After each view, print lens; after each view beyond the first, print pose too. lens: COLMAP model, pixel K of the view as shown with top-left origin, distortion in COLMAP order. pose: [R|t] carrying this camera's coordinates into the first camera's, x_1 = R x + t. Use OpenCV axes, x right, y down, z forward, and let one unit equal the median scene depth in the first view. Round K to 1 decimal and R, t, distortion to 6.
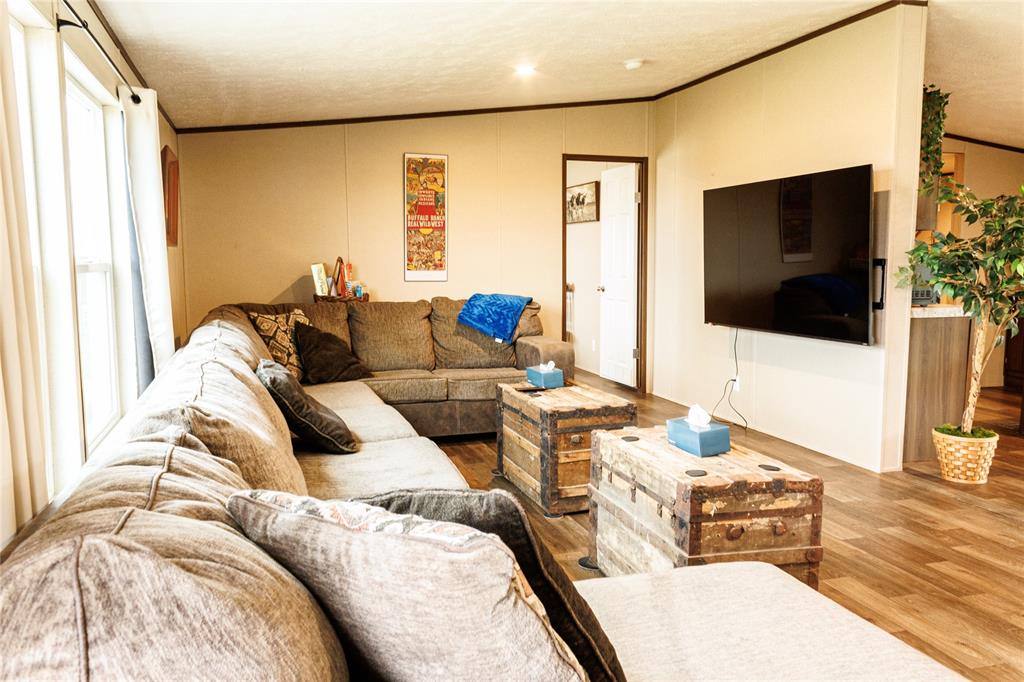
lens RADIAL K [[813.2, 0, 508.8], [0, 813.2, 346.8], [0, 0, 1]] dist [-0.003581, -0.007022]
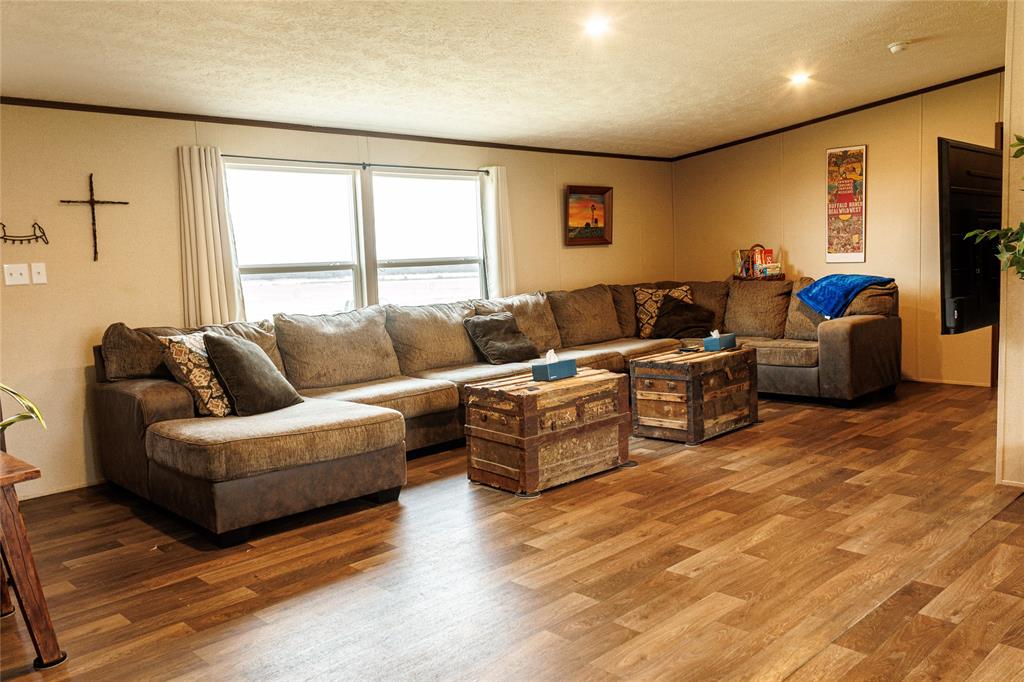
lens RADIAL K [[813.2, 0, 508.1], [0, 813.2, 339.8], [0, 0, 1]] dist [-0.003581, -0.007022]
pose [[0.466809, 0.074342, -0.881228, 0.866042], [-0.055027, 0.996971, 0.054958, -0.015859], [0.882645, 0.022836, 0.469486, 0.111603]]
